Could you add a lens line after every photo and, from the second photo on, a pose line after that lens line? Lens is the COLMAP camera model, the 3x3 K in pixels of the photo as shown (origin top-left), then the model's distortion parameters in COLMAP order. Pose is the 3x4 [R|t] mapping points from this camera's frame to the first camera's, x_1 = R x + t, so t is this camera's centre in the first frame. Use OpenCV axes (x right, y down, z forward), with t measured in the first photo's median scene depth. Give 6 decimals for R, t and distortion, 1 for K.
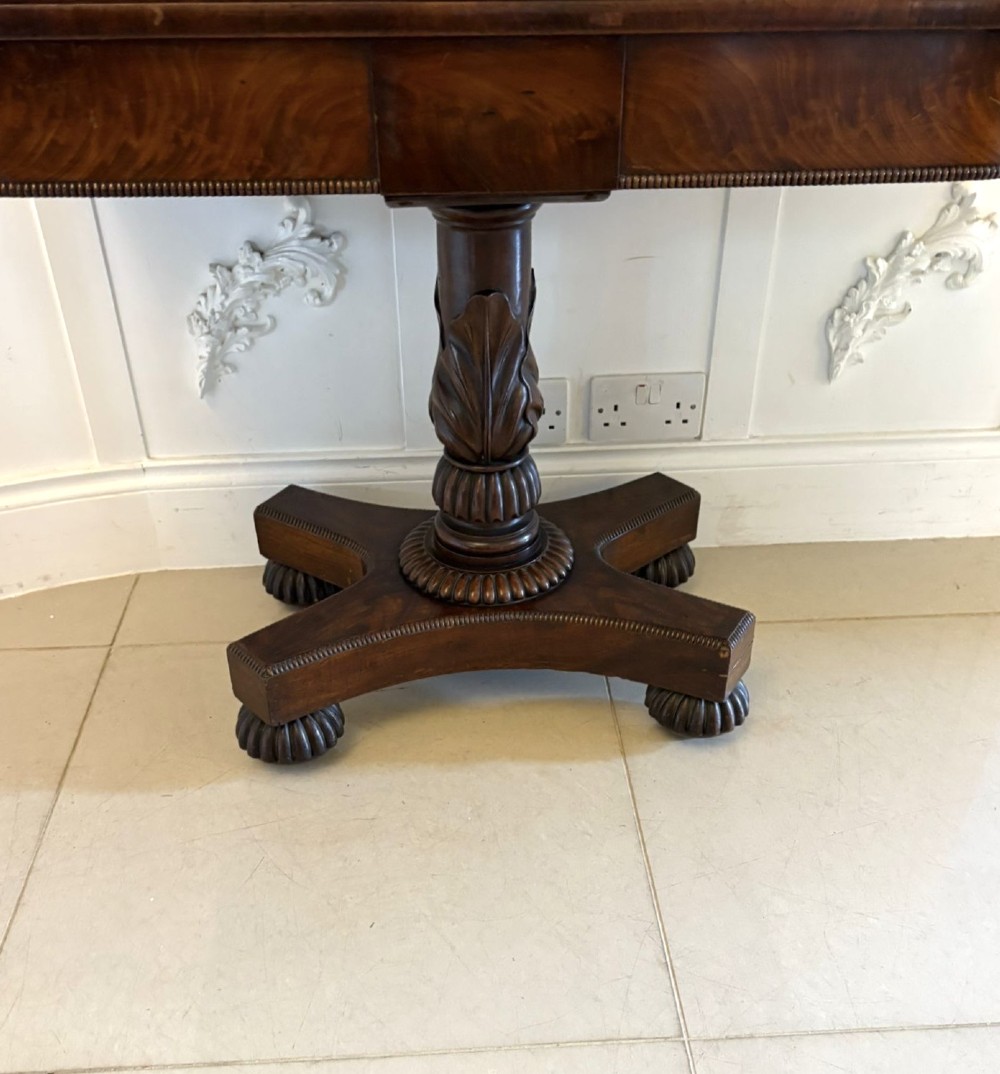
lens RADIAL K [[1089.5, 0, 504.9], [0, 1089.5, 683.9], [0, 0, 1]] dist [0.117776, -0.145663]
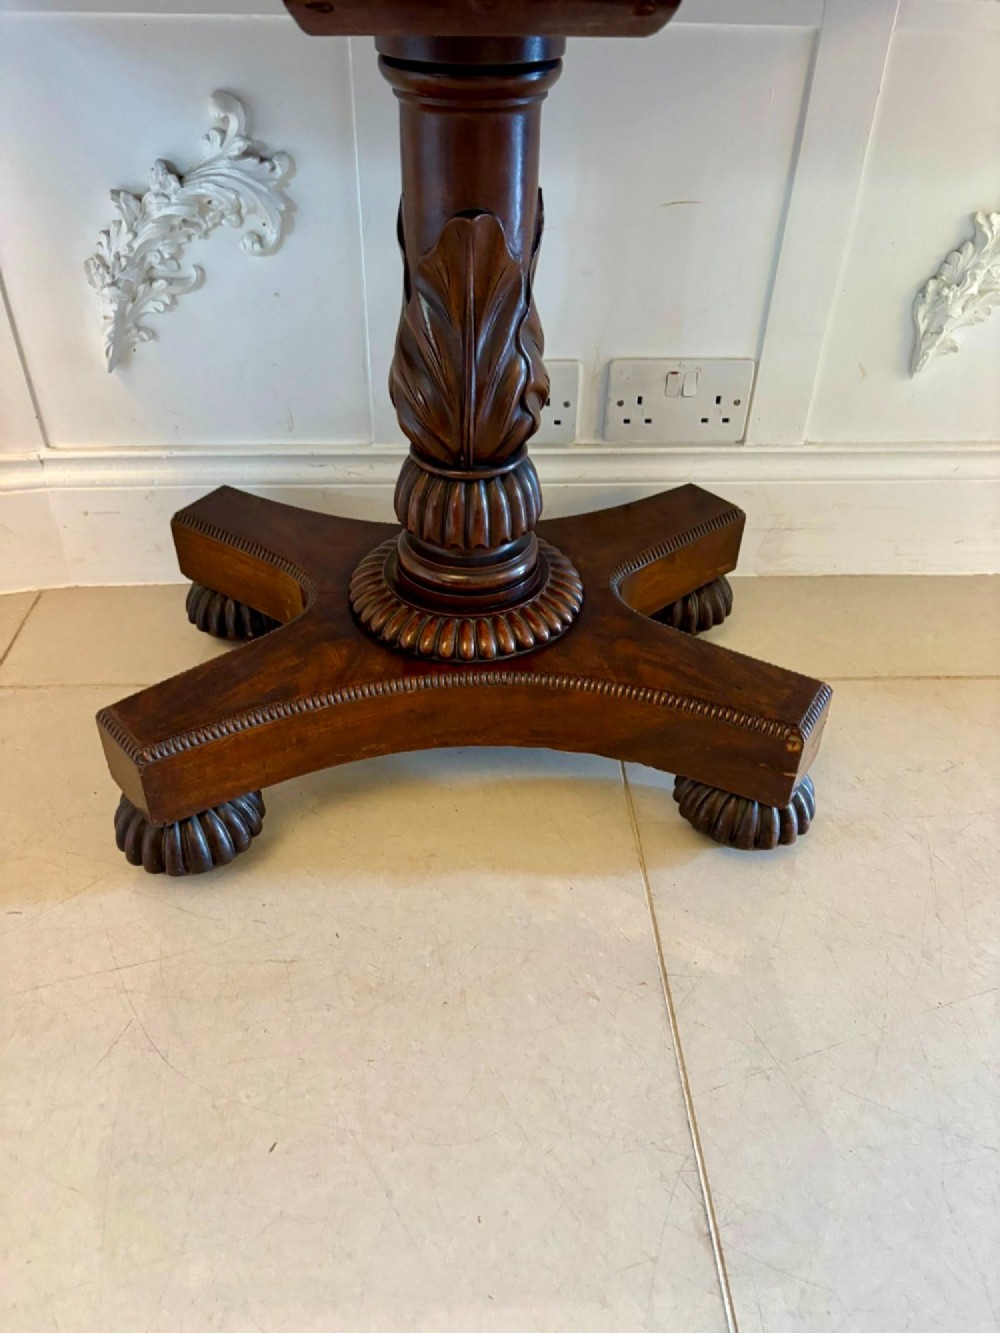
lens RADIAL K [[990.3, 0, 502.3], [0, 990.3, 689.3], [0, 0, 1]] dist [0.069330, -0.068398]
pose [[0.999552, 0.029946, -0.000047, 0.010164], [-0.029936, 0.999253, 0.024450, -0.069712], [0.000779, -0.024437, 0.999701, 0.332609]]
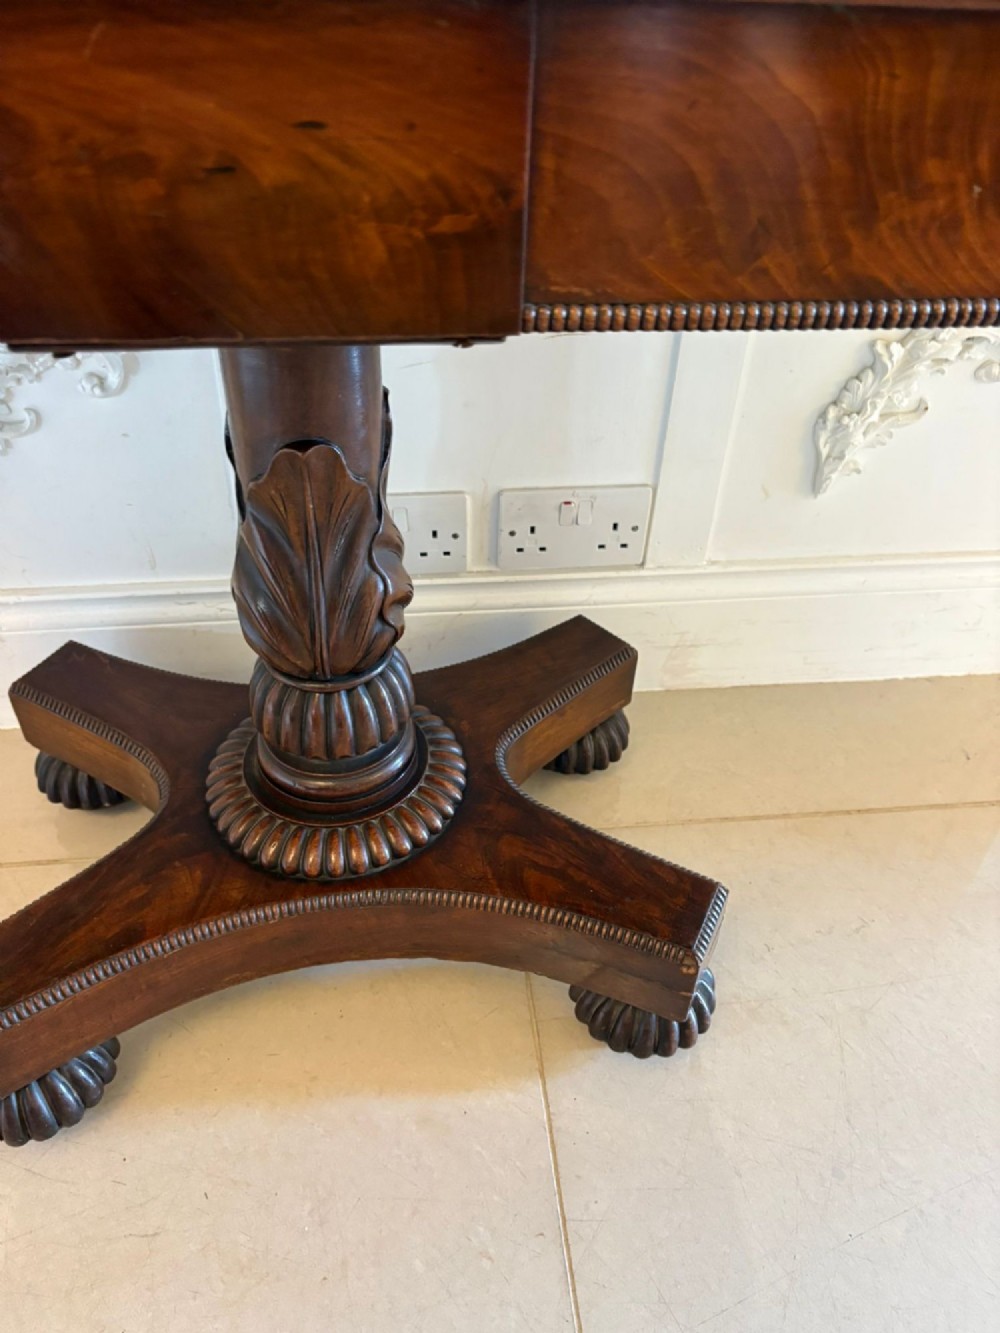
lens RADIAL K [[990.3, 0, 502.3], [0, 990.3, 689.3], [0, 0, 1]] dist [0.069330, -0.068398]
pose [[0.998065, -0.005401, 0.061947, 0.046114], [0.001355, 0.997872, 0.065182, -0.223326], [-0.062168, -0.064972, 0.995949, 0.391003]]
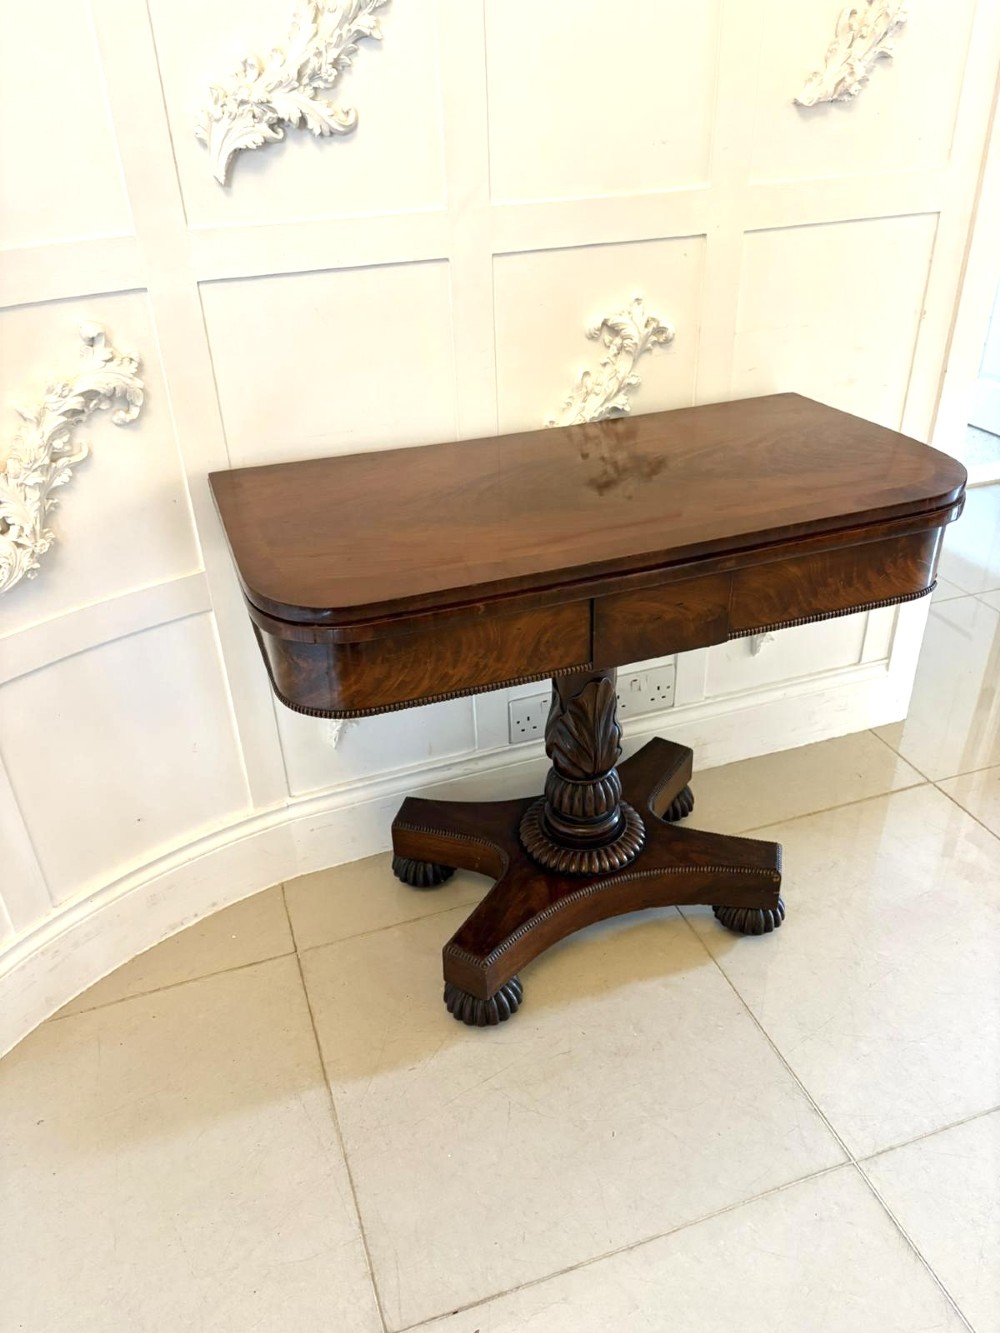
lens RADIAL K [[990.3, 0, 502.3], [0, 990.3, 689.3], [0, 0, 1]] dist [0.069330, -0.068398]
pose [[0.961400, -0.168170, 0.217781, -0.378824], [0.189513, 0.978532, -0.080991, -0.223081], [-0.199486, 0.119137, 0.972631, -0.240136]]
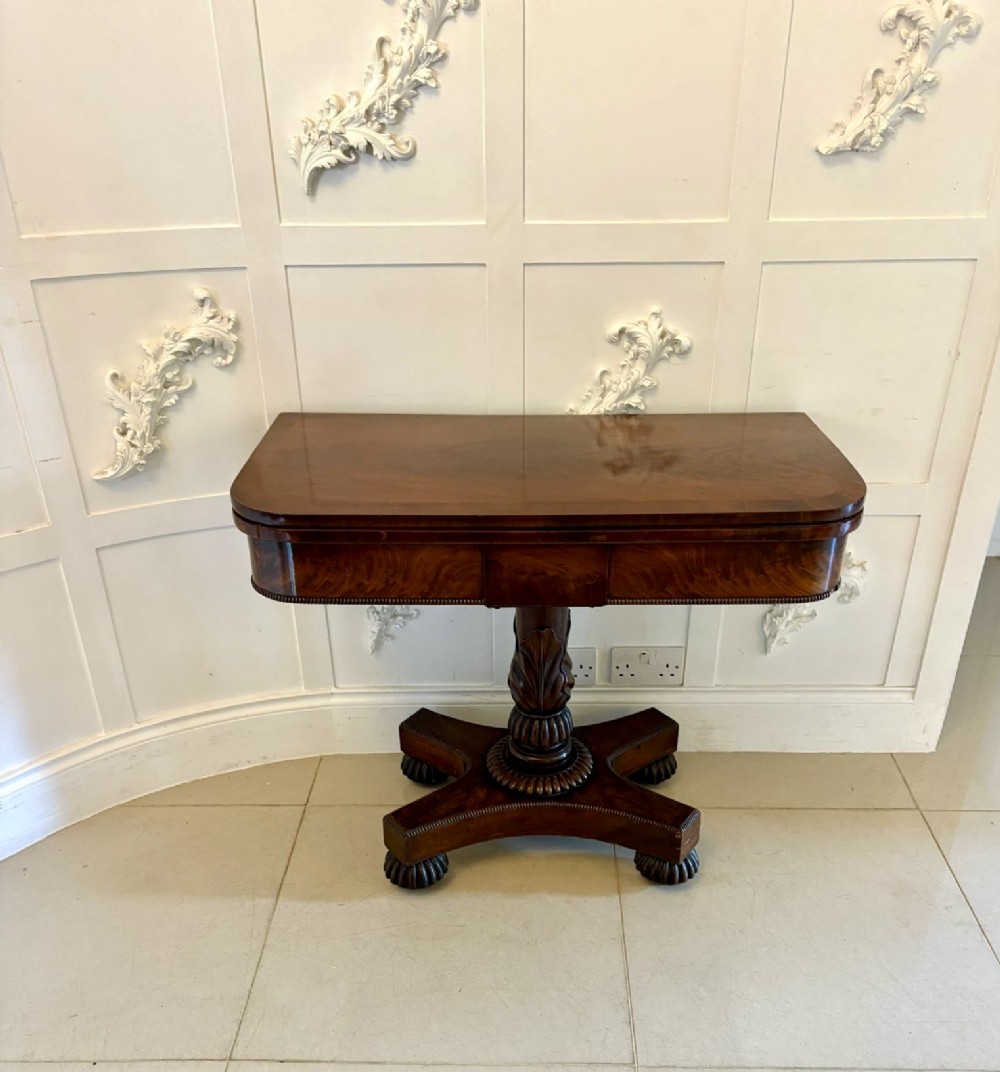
lens RADIAL K [[996.8, 0, 513.5], [0, 996.8, 690.7], [0, 0, 1]] dist [0.119107, -0.140988]
pose [[0.996854, 0.036656, -0.070271, 0.047114], [-0.043460, 0.994247, -0.097894, -0.081029], [0.066278, 0.100640, 0.992713, -0.514302]]
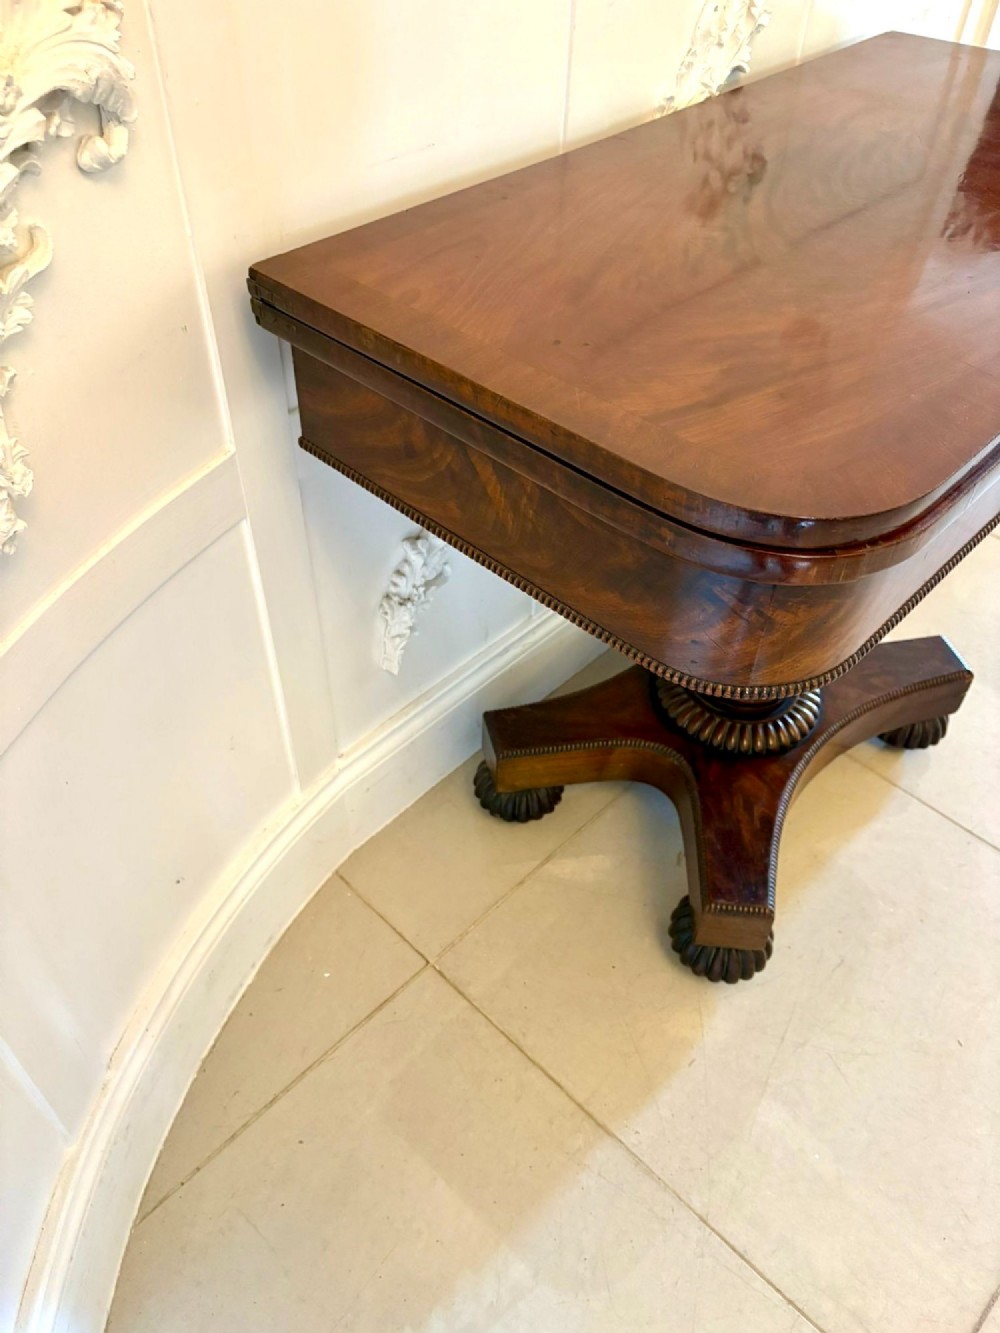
lens RADIAL K [[983.3, 0, 498.9], [0, 983.3, 671.8], [0, 0, 1]] dist [0.052568, -0.064332]
pose [[0.737096, -0.465874, 0.489542, -0.692871], [0.387175, 0.884850, 0.259107, -0.499357], [-0.553883, -0.001448, 0.832594, 0.341362]]
